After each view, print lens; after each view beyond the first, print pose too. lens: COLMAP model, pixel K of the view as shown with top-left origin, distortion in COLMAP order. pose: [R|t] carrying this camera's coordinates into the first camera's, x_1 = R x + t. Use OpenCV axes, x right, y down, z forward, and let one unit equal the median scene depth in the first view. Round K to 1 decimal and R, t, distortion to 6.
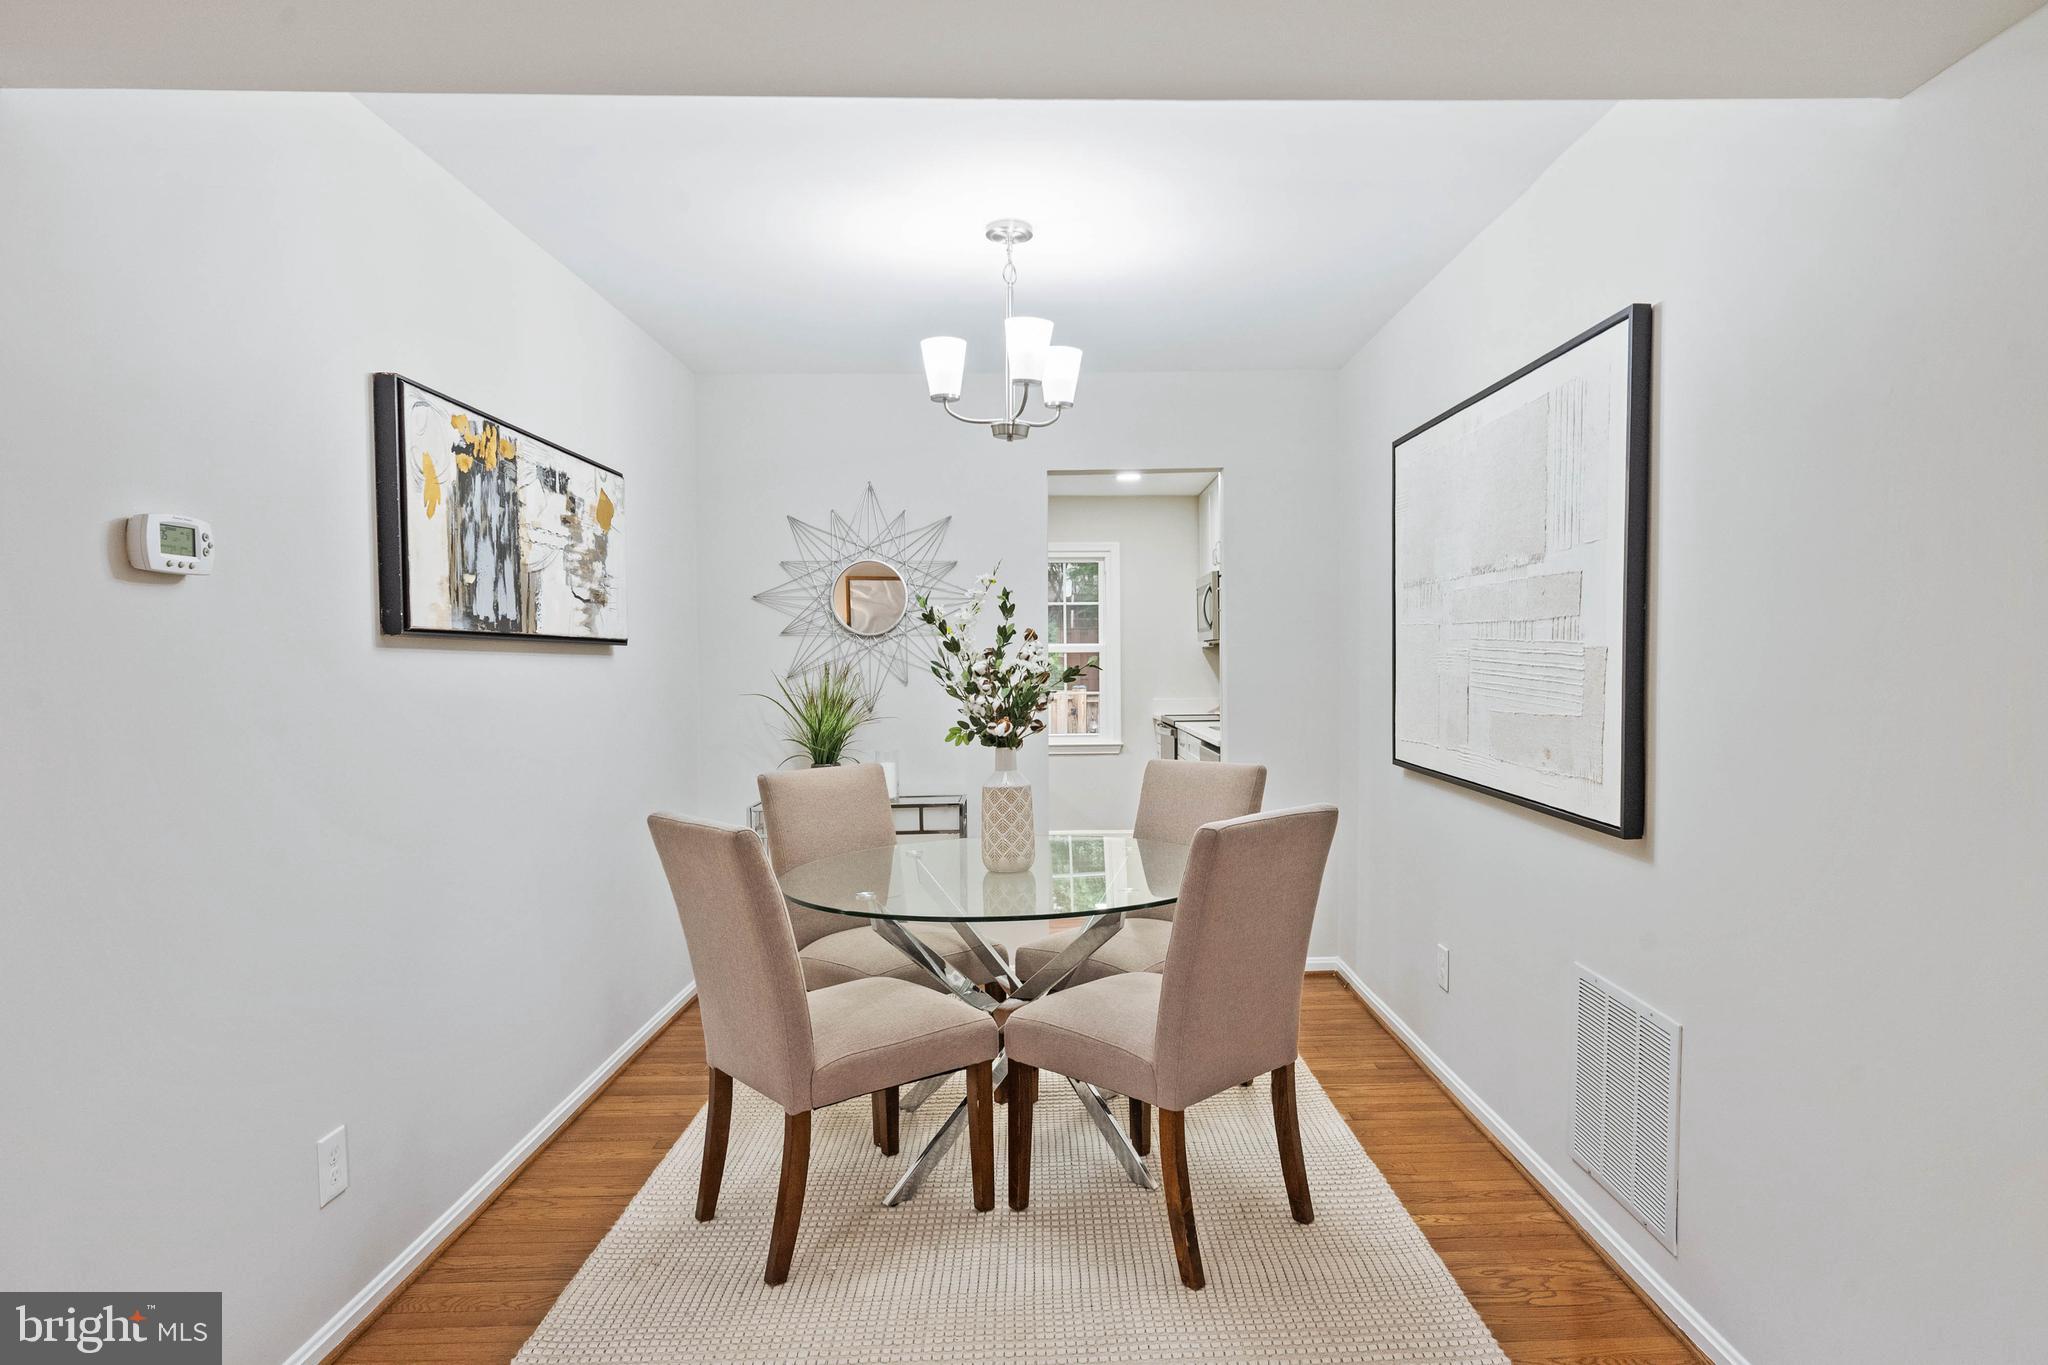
lens RADIAL K [[1165.3, 0, 1051.4], [0, 1165.3, 705.1], [0, 0, 1]] dist [-0.000865, 0.000124]
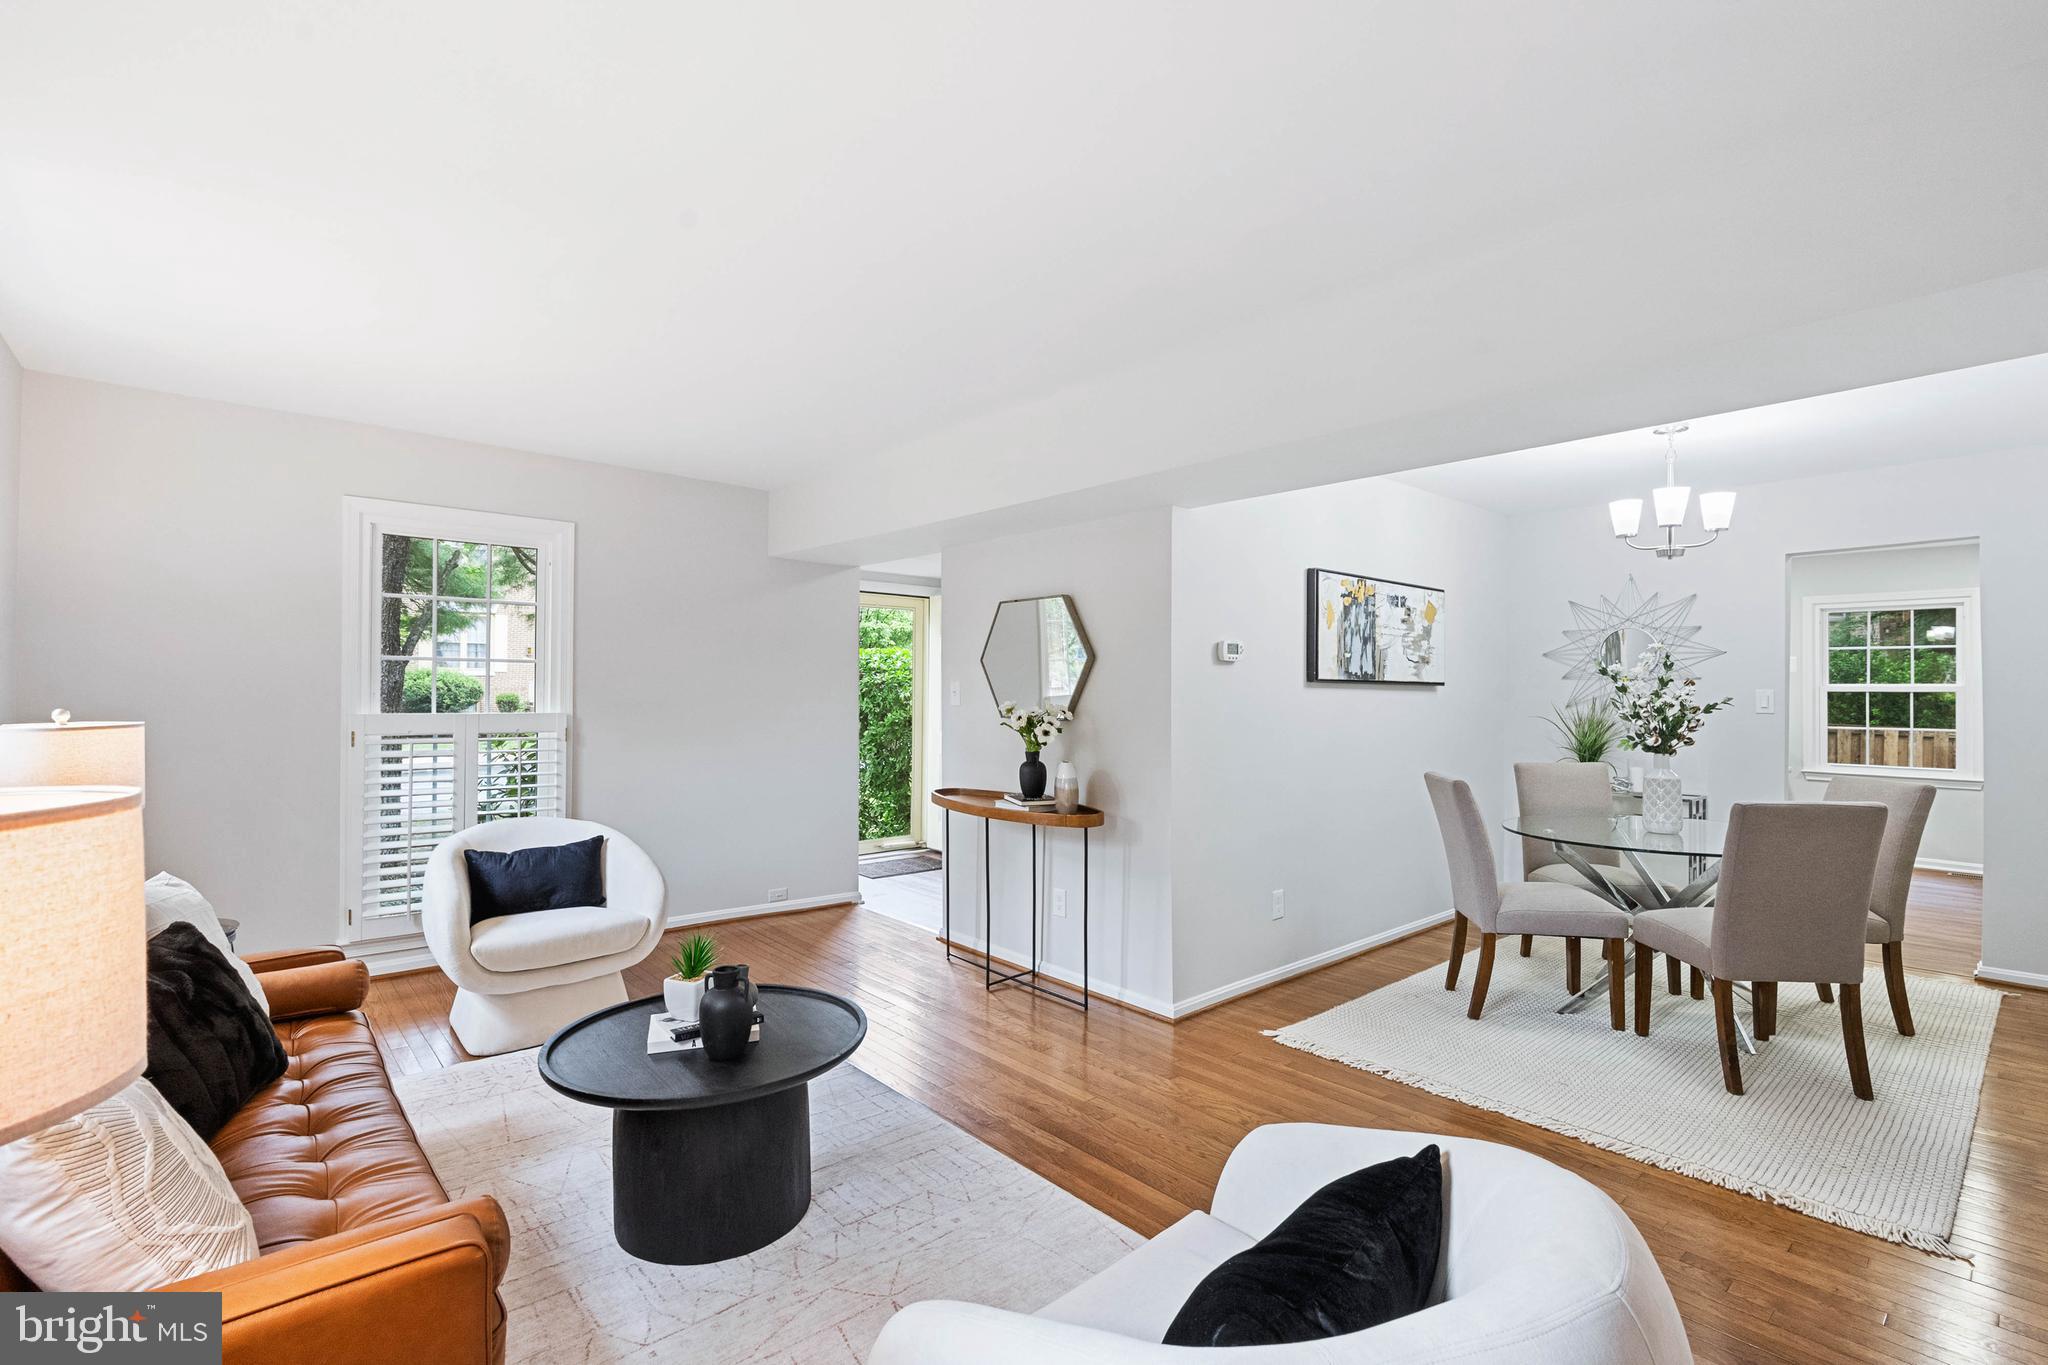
lens RADIAL K [[943.0, 0, 1032.3], [0, 943.0, 679.0], [0, 0, 1]] dist [-0.001077, 0.000487]
pose [[0.642370, 0.003943, -0.766384, 0.415098], [-0.042424, 0.998636, -0.030420, 0.010961], [0.765219, 0.052054, 0.641662, -0.500813]]
